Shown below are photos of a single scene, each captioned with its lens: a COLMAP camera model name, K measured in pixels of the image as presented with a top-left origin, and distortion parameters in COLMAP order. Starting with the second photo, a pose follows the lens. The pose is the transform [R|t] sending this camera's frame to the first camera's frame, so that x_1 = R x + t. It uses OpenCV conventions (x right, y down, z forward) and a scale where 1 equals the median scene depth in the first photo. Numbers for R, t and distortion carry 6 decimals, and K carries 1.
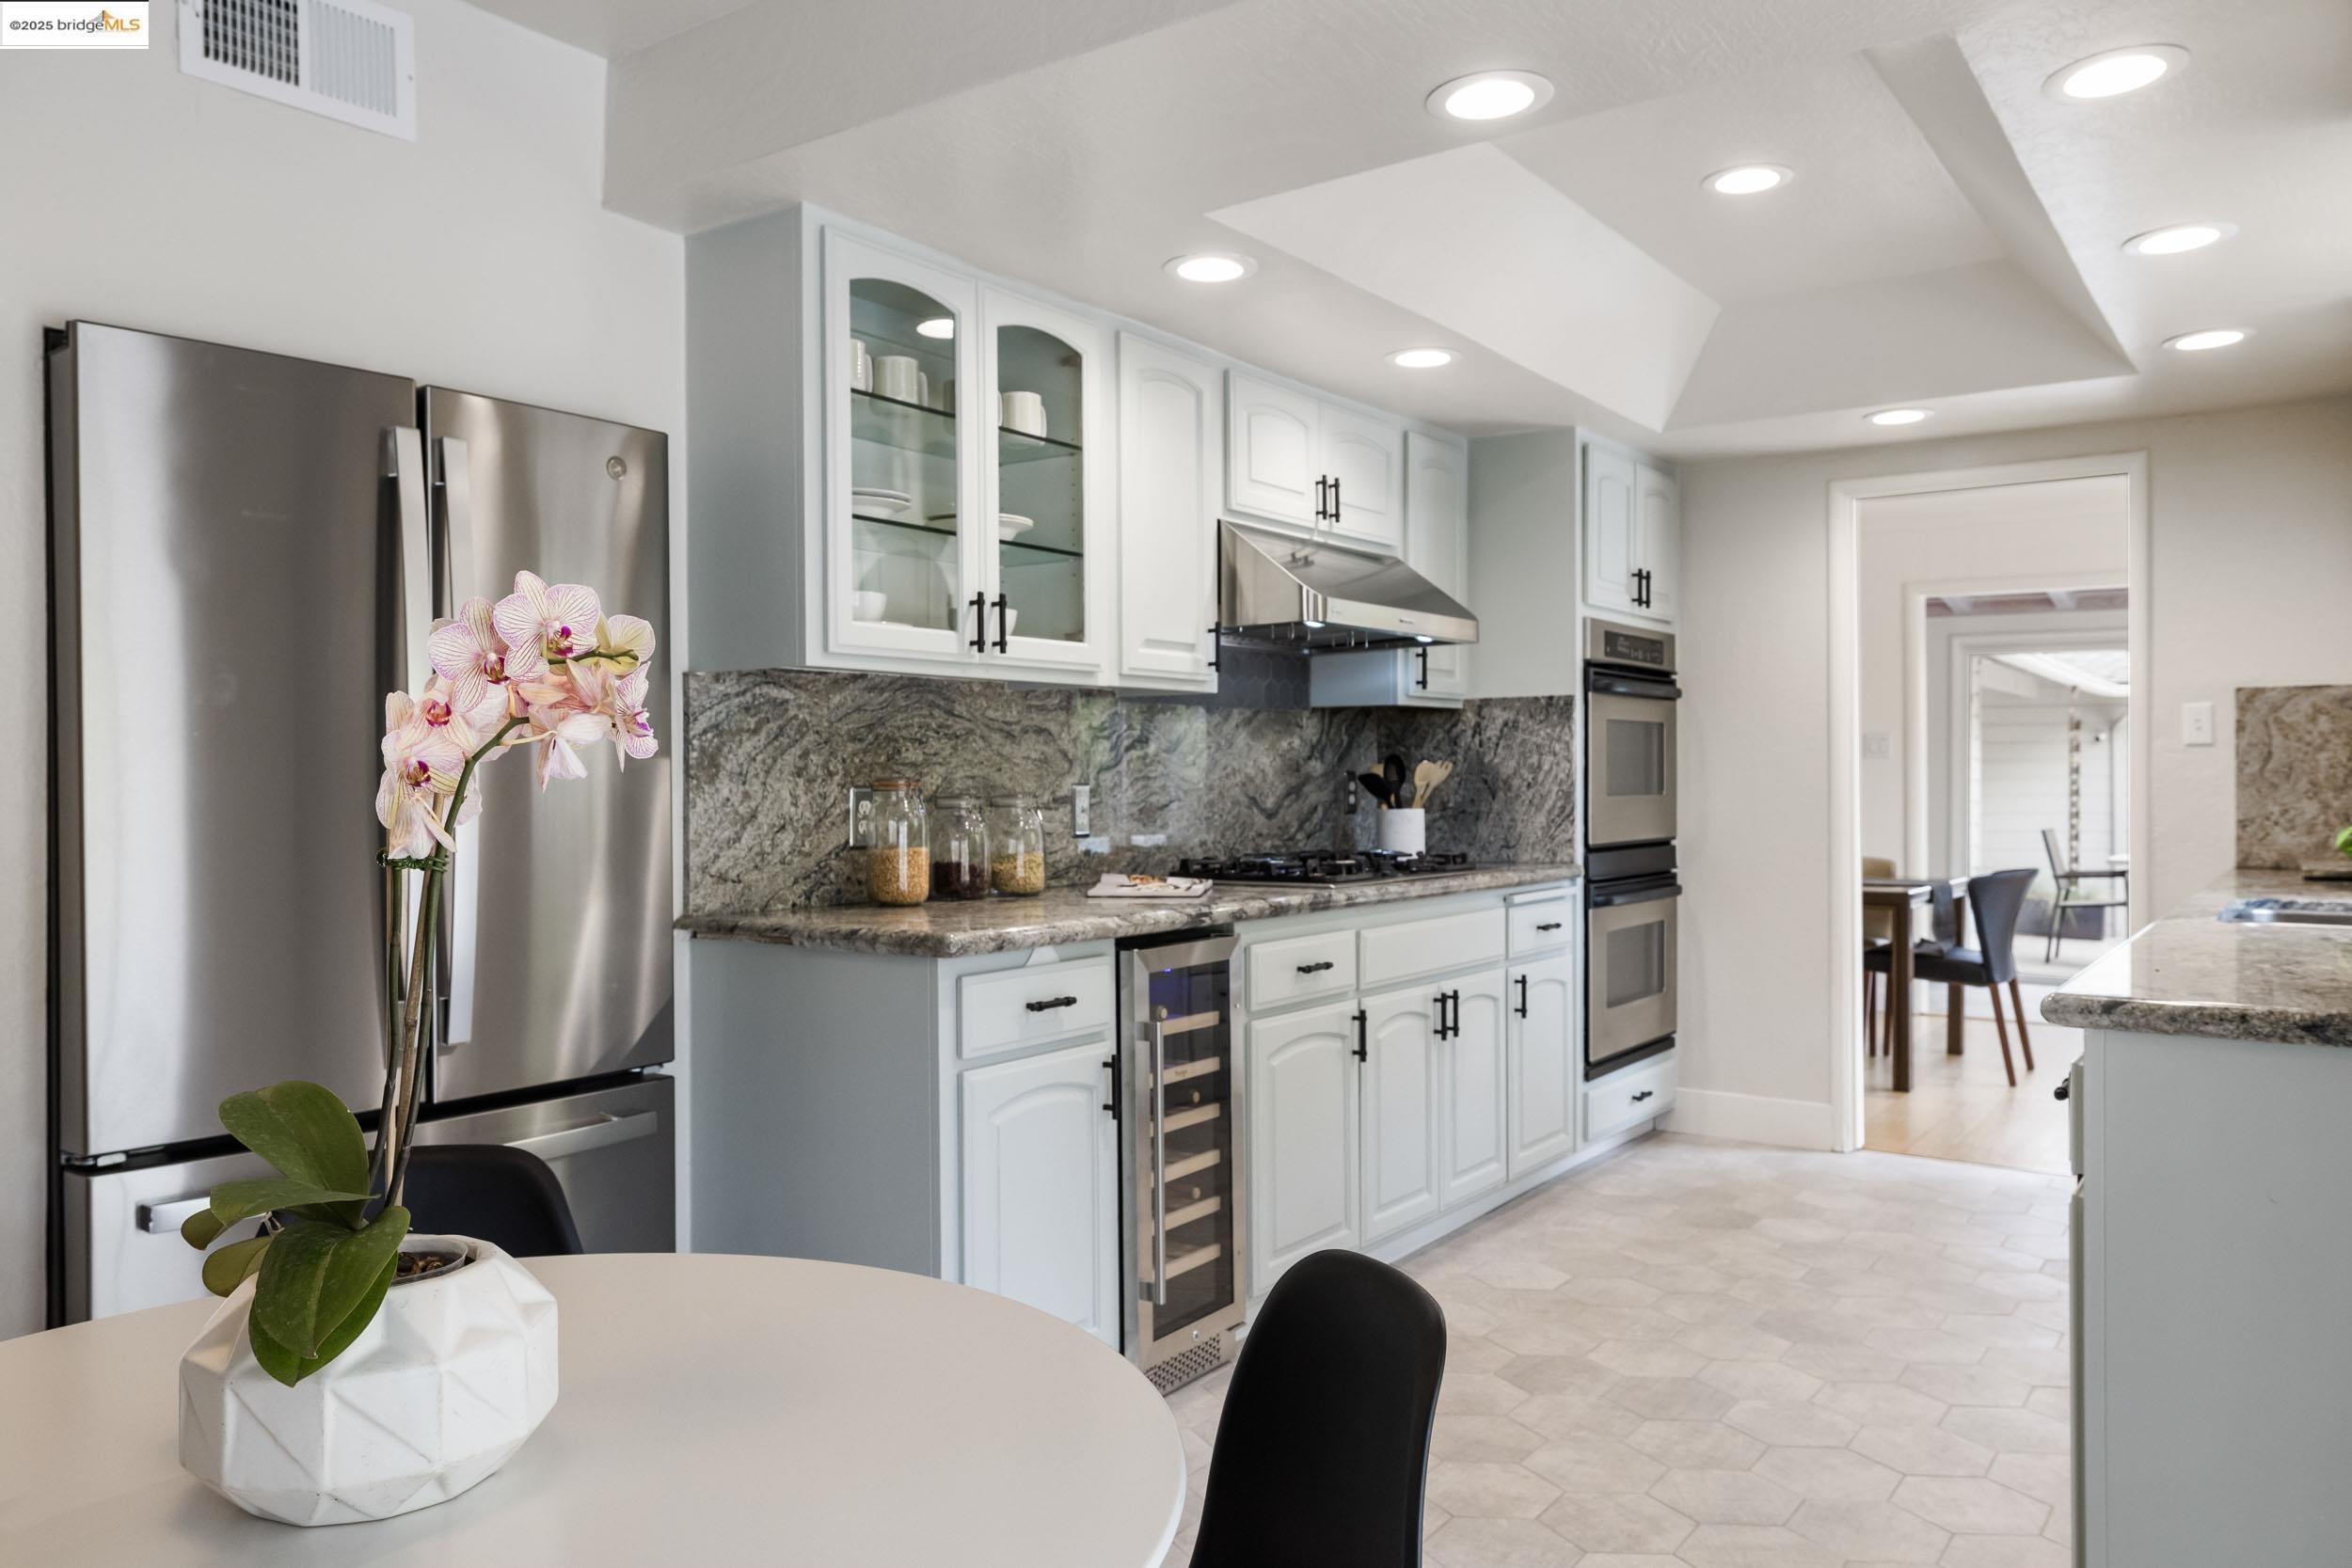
lens RADIAL K [[1777.7, 0, 1173.1], [0, 1777.7, 781.9], [0, 0, 1]] dist [0.055514, 0.001199]
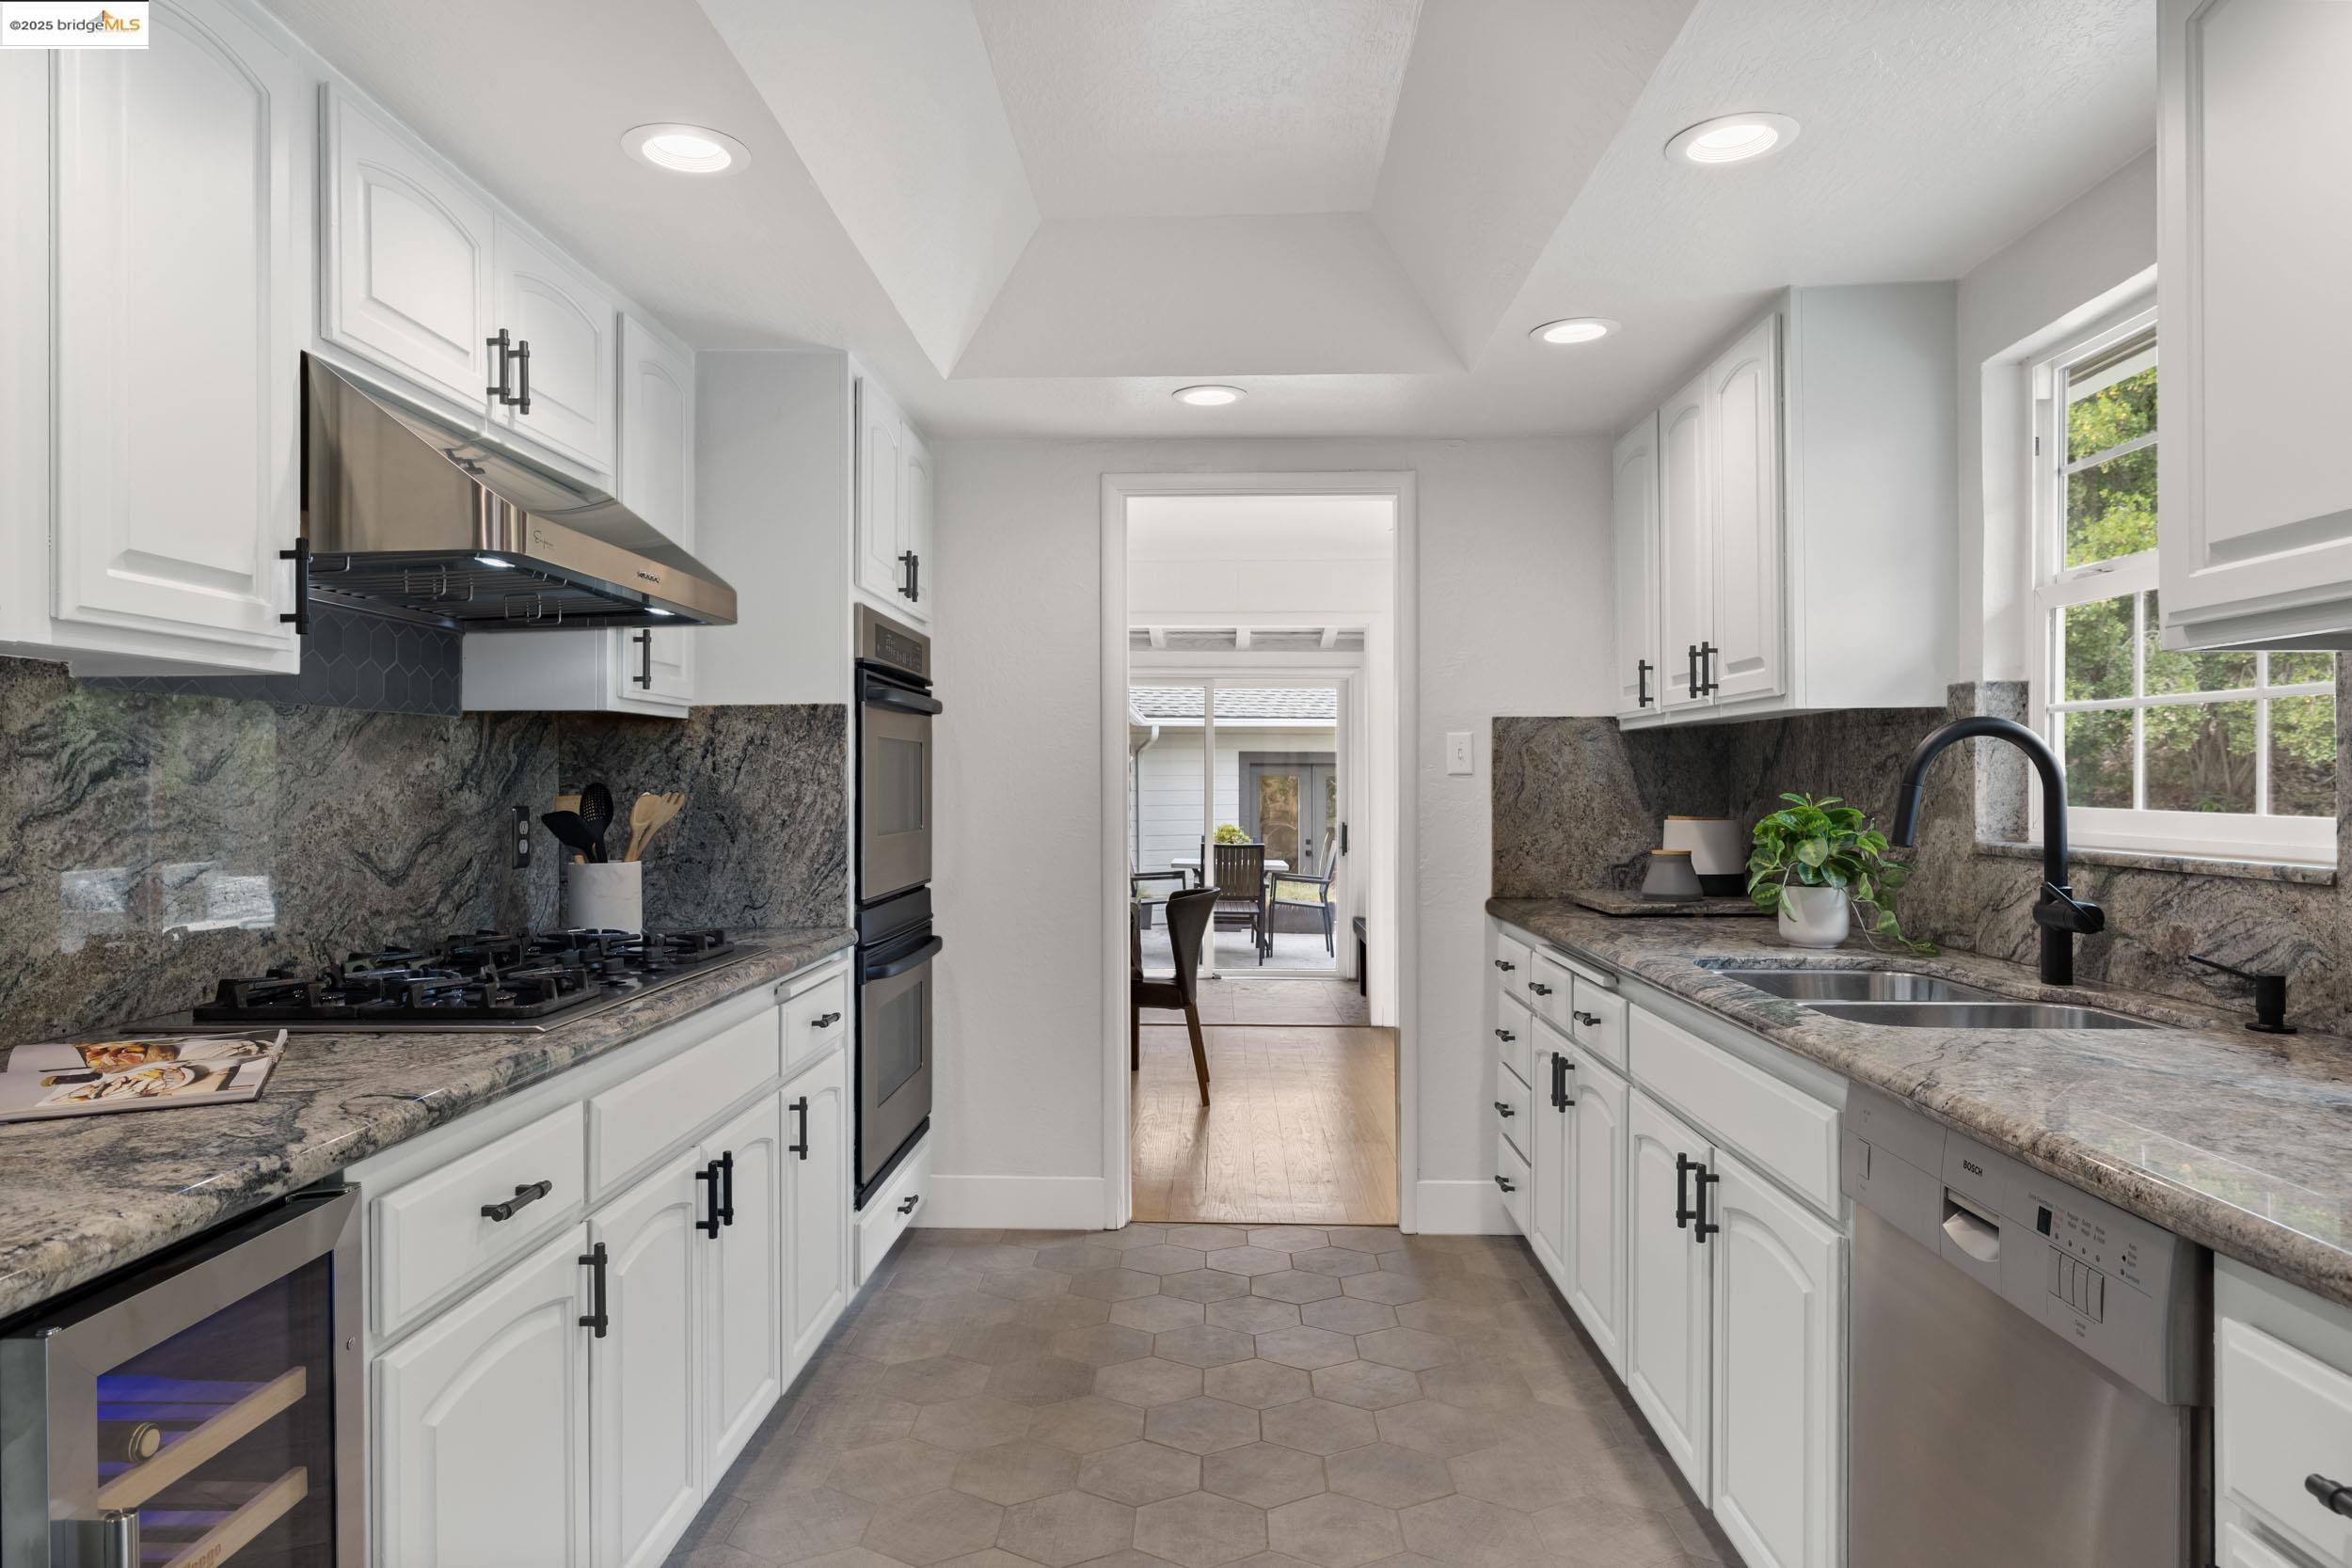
lens RADIAL K [[1479.9, 0, 1190.6], [0, 1479.9, 774.5], [0, 0, 1]] dist [-0.005869, 0.004739]
pose [[0.840508, 0.003683, 0.541786, 0.008545], [0.002506, 0.999940, -0.010685, -0.013287], [-0.541793, 0.010339, 0.840449, 0.440279]]
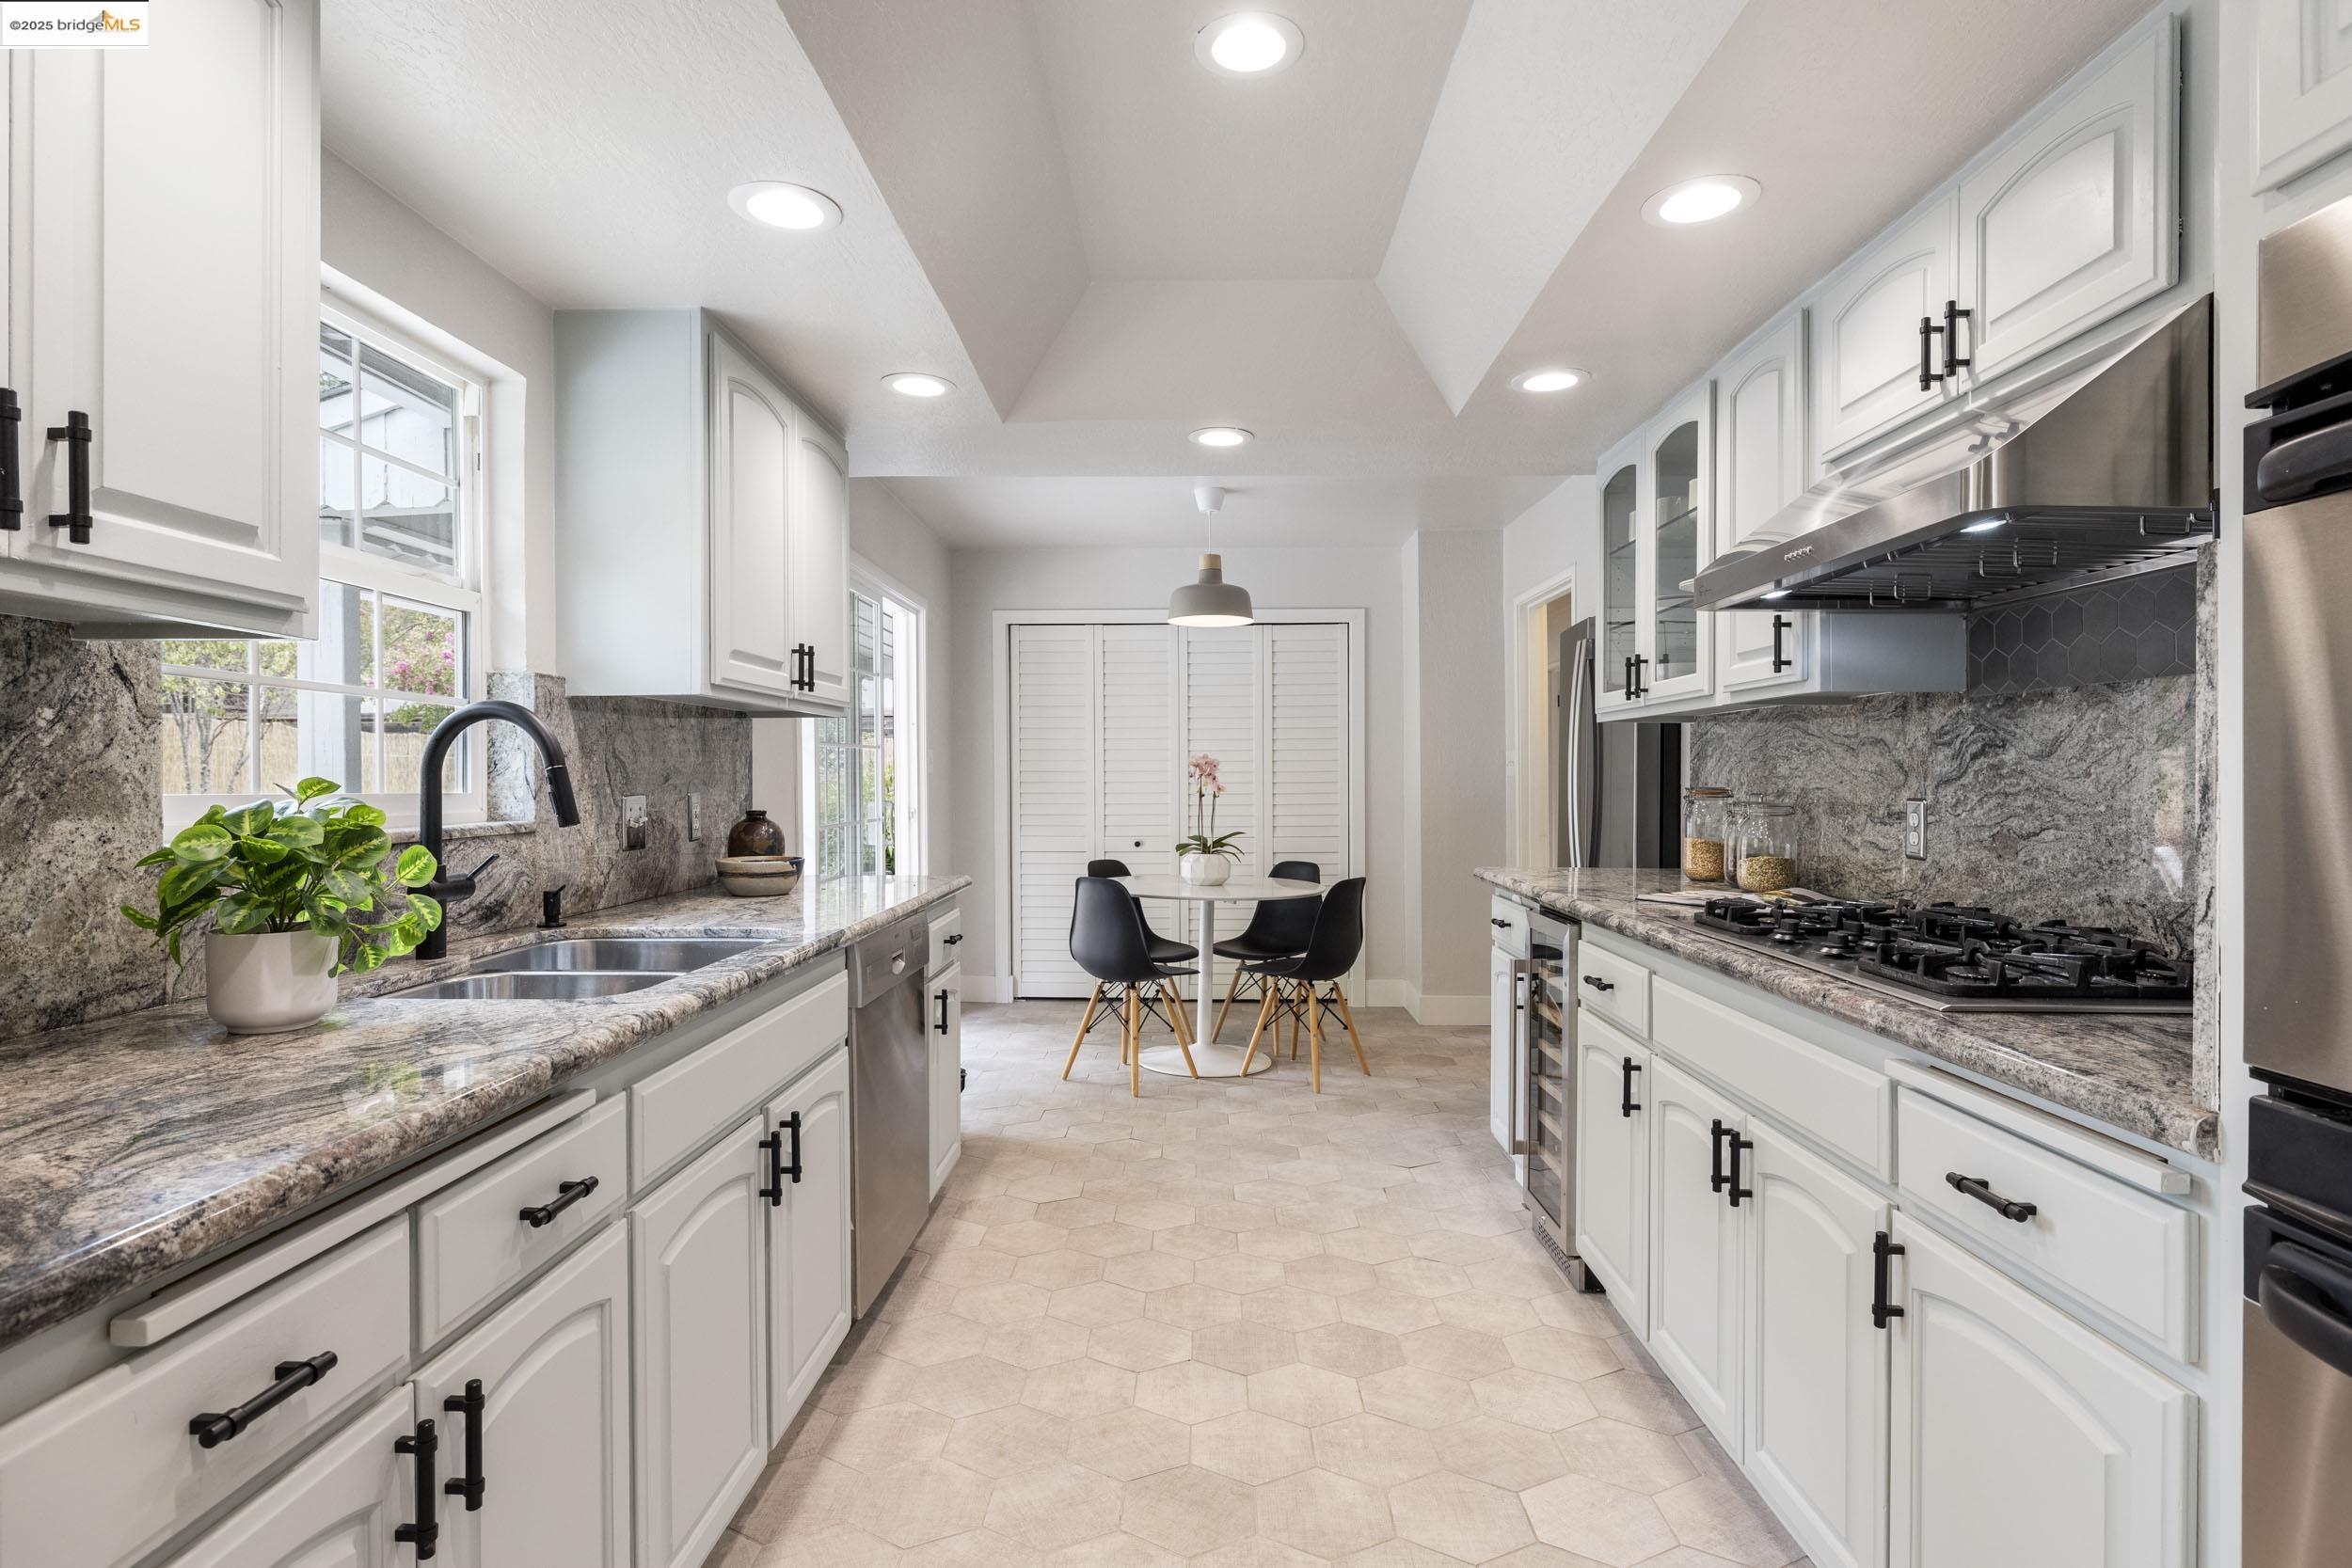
lens RADIAL K [[1226.3, 0, 1173.3], [0, 1226.3, 787.5], [0, 0, 1]] dist [0.009270, -0.000169]
pose [[-0.845187, 0.009433, -0.534387, 0.539025], [0.002542, 0.999904, 0.013631, -0.012575], [0.534464, 0.010163, -0.845130, 1.212846]]
